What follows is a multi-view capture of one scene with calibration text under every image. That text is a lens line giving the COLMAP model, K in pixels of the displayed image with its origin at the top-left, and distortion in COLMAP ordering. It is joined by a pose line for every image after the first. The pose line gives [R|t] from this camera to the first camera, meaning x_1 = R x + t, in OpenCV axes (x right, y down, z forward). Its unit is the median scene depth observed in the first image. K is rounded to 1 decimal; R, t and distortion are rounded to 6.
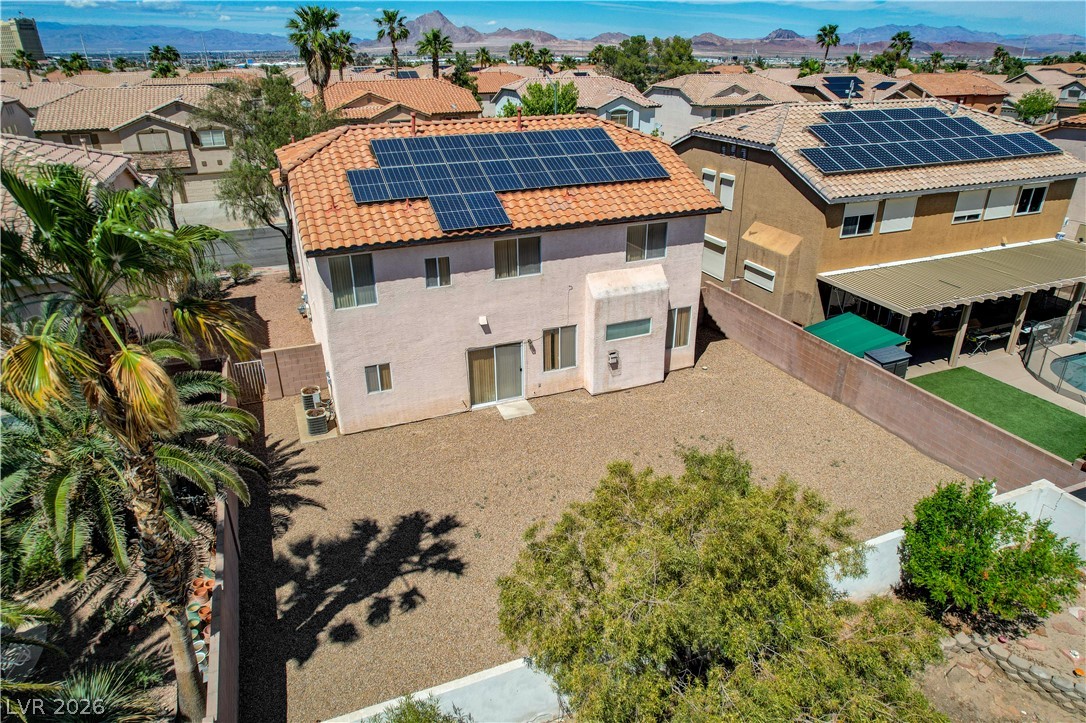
lens RADIAL K [[693.0, 0, 543.1], [0, 693.0, 360.3], [0, 0, 1]] dist [-0.076737, 0.069907]
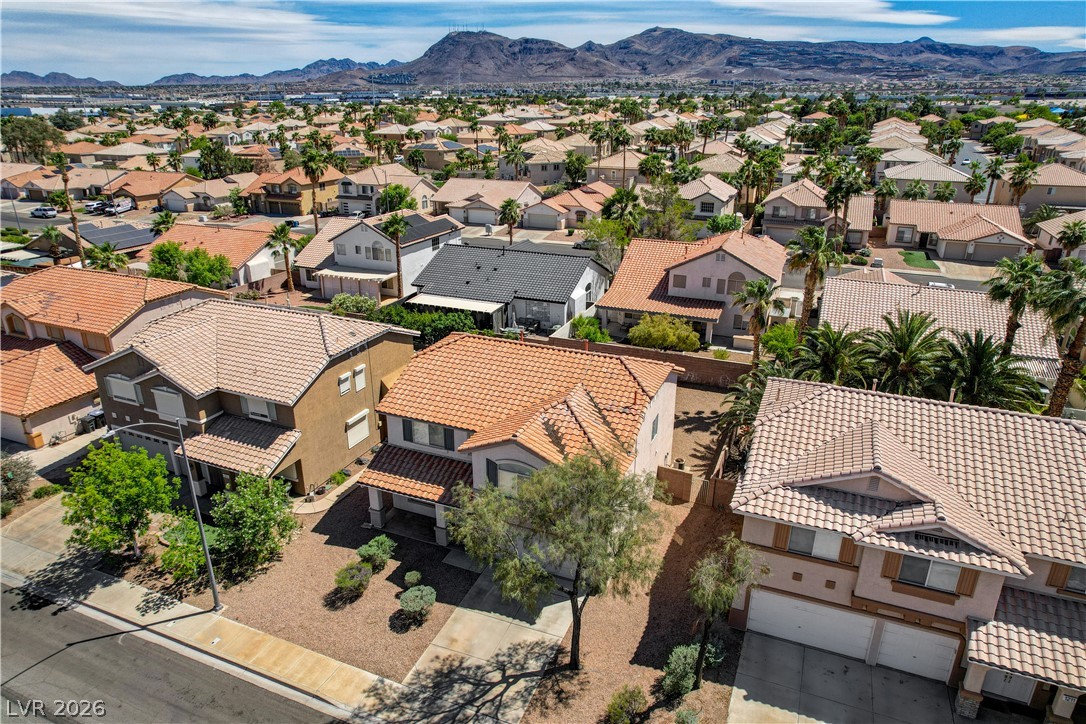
lens RADIAL K [[693.0, 0, 545.8], [0, 693.0, 360.8], [0, 0, 1]] dist [-0.076737, 0.069907]
pose [[-0.704903, -0.246920, 0.664937, -1.205049], [0.300723, 0.744991, 0.595445, -1.311306], [-0.642400, 0.619693, -0.450892, 1.820951]]
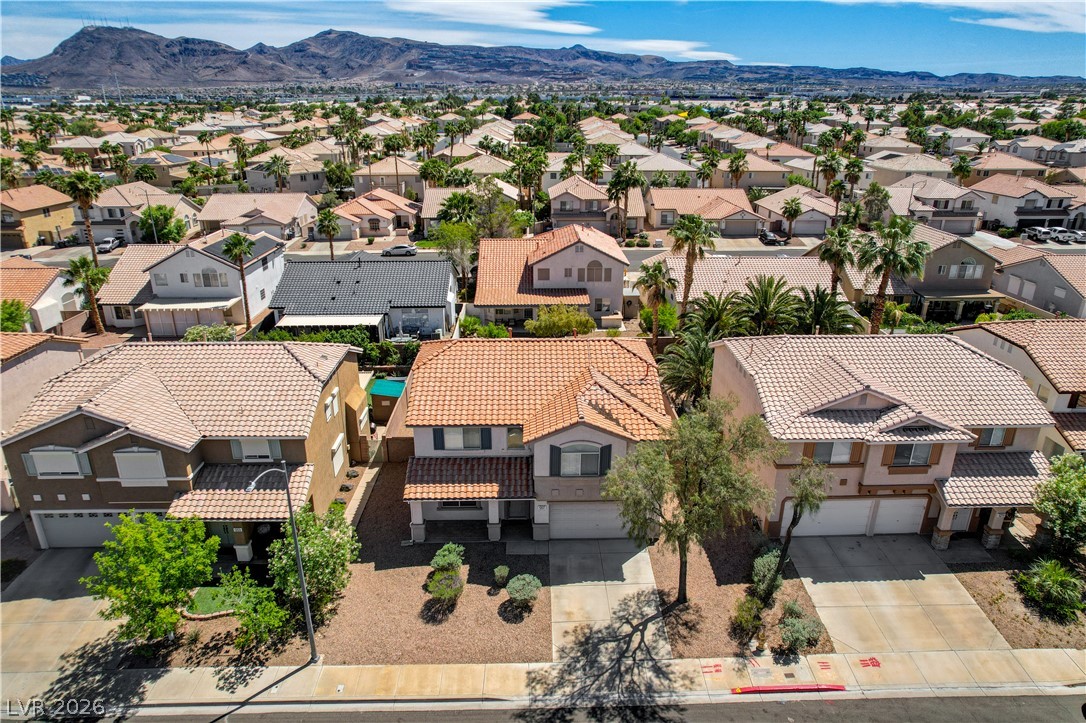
lens RADIAL K [[693.0, 0, 543.9], [0, 693.0, 357.5], [0, 0, 1]] dist [-0.076737, 0.069907]
pose [[-0.934365, -0.116356, 0.336783, -0.722164], [0.156642, 0.714813, 0.681547, -1.531871], [-0.320039, 0.689568, -0.649670, 2.236421]]
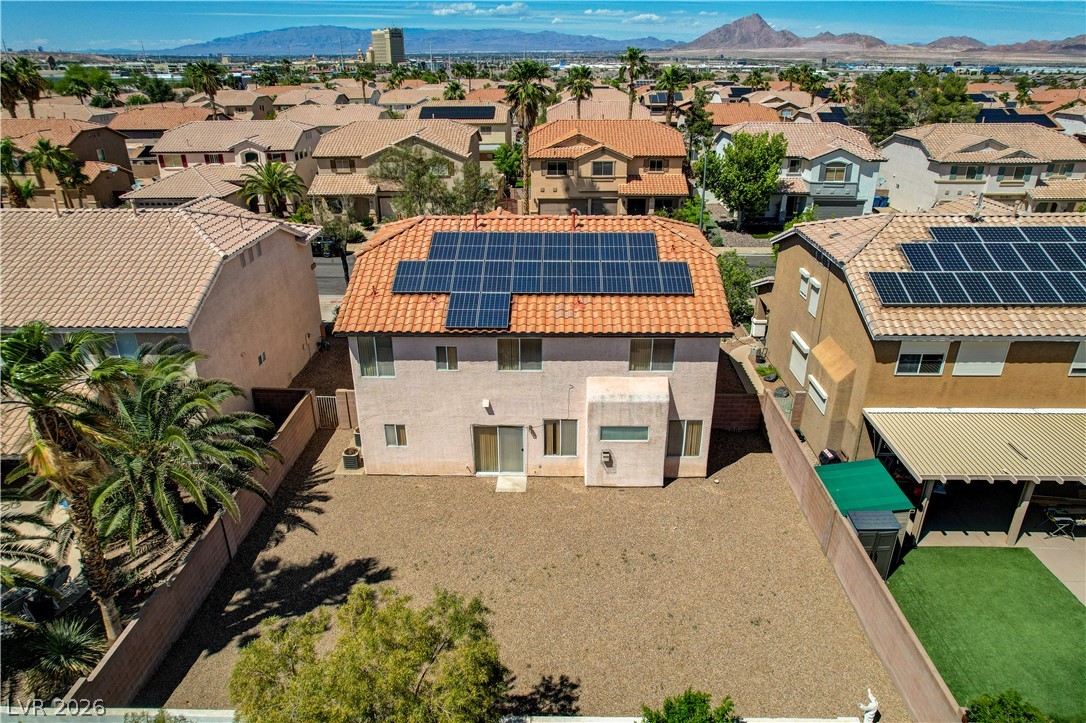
lens RADIAL K [[693.0, 0, 544.7], [0, 693.0, 359.0], [0, 0, 1]] dist [-0.076737, 0.069907]
pose [[0.917398, 0.165880, -0.361752, 0.379383], [-0.167863, 0.985463, 0.026184, -0.165960], [0.360837, 0.036703, 0.931906, -0.026276]]
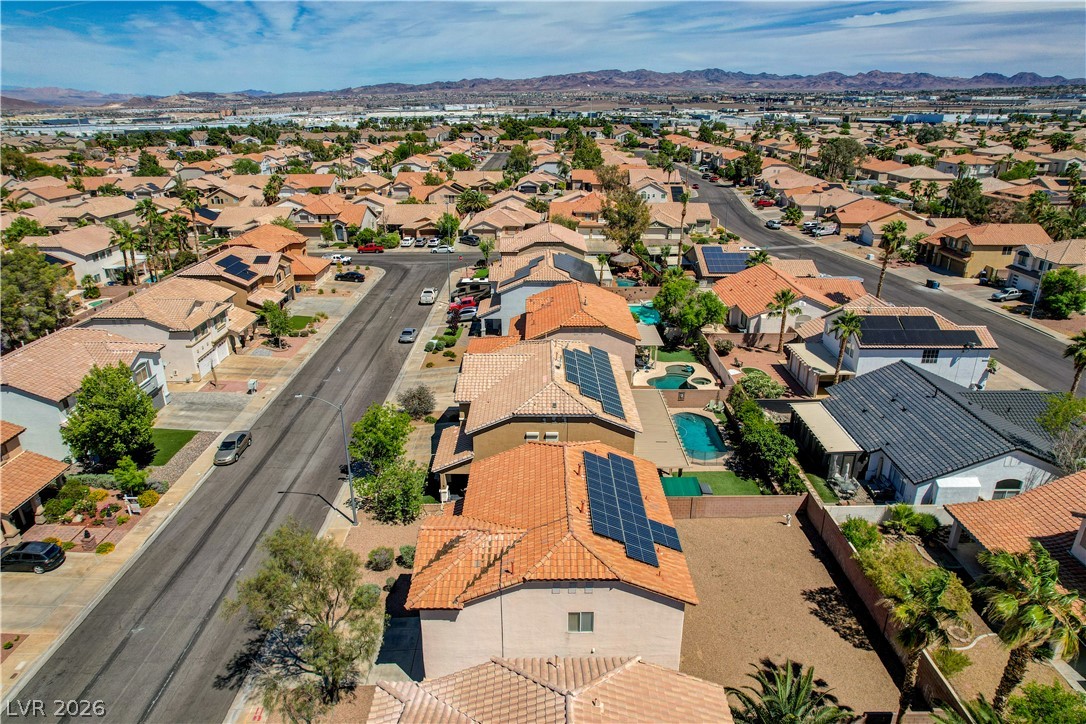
lens RADIAL K [[693.0, 0, 548.7], [0, 693.0, 364.7], [0, 0, 1]] dist [-0.076737, 0.069907]
pose [[0.370552, -0.331728, 0.867553, -1.470715], [0.383046, 0.905496, 0.182628, -0.956186], [-0.846148, 0.264639, 0.462601, 0.268095]]
